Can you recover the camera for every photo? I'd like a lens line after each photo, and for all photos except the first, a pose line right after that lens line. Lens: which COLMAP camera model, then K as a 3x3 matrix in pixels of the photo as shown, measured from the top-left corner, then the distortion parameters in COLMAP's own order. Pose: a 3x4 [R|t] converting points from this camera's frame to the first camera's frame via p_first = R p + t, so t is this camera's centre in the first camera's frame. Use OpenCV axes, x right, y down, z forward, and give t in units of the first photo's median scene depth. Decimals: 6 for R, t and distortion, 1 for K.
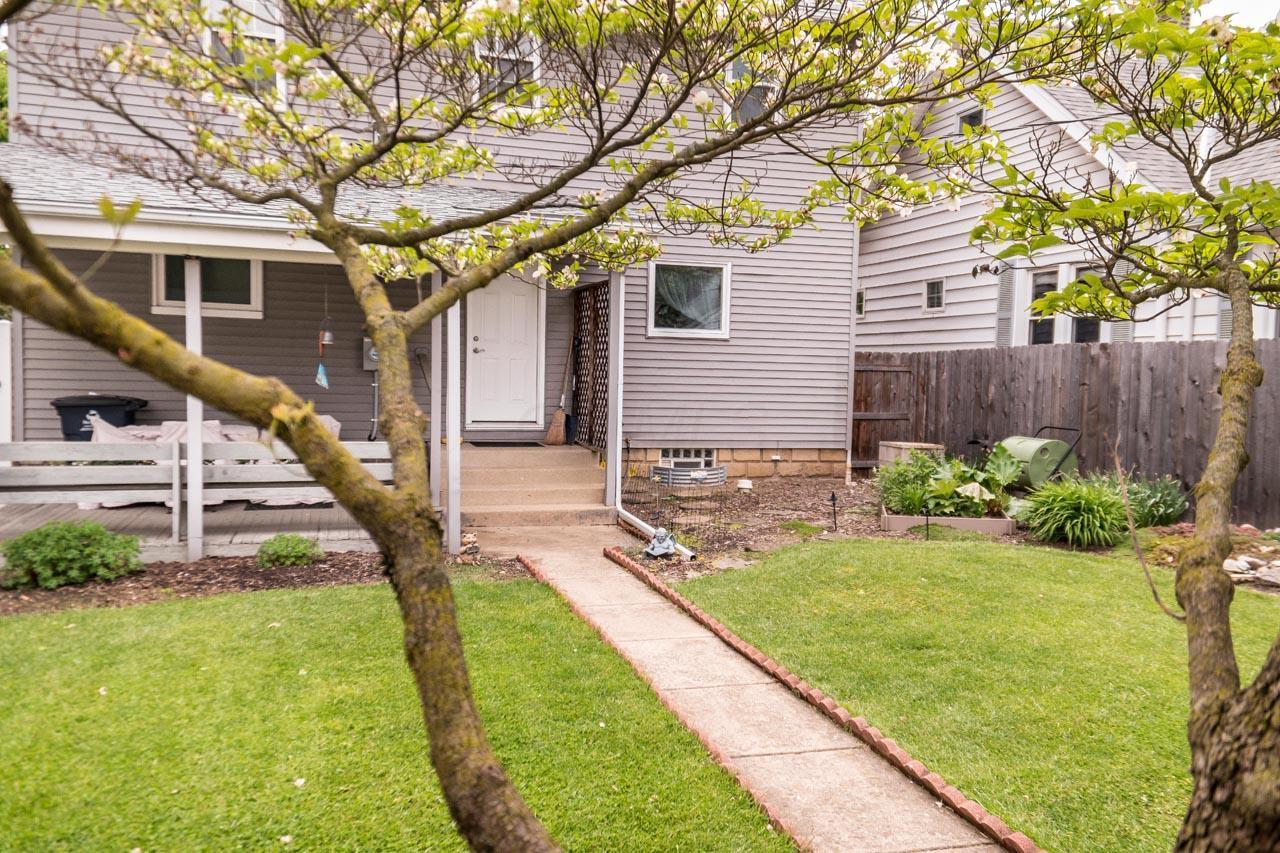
lens RADIAL K [[1030.3, 0, 655.0], [0, 1030.3, 425.8], [0, 0, 1]] dist [0.192350, -0.158876]
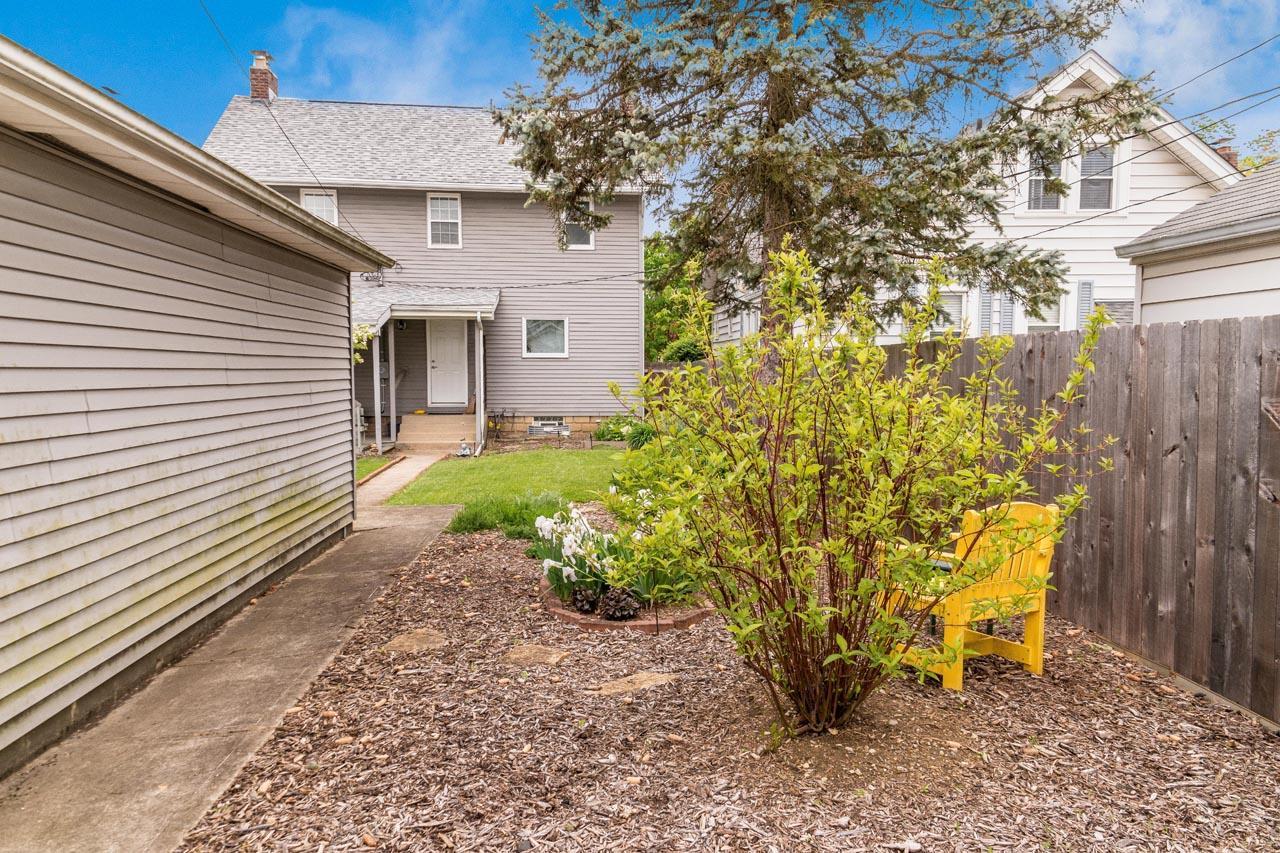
lens RADIAL K [[1030.3, 0, 655.0], [0, 1030.3, 425.8], [0, 0, 1]] dist [0.192350, -0.158876]
pose [[0.978694, -0.014462, -0.204814, 1.086080], [0.013615, 0.999892, -0.005543, 0.093860], [0.204872, 0.002636, 0.978785, -1.437463]]
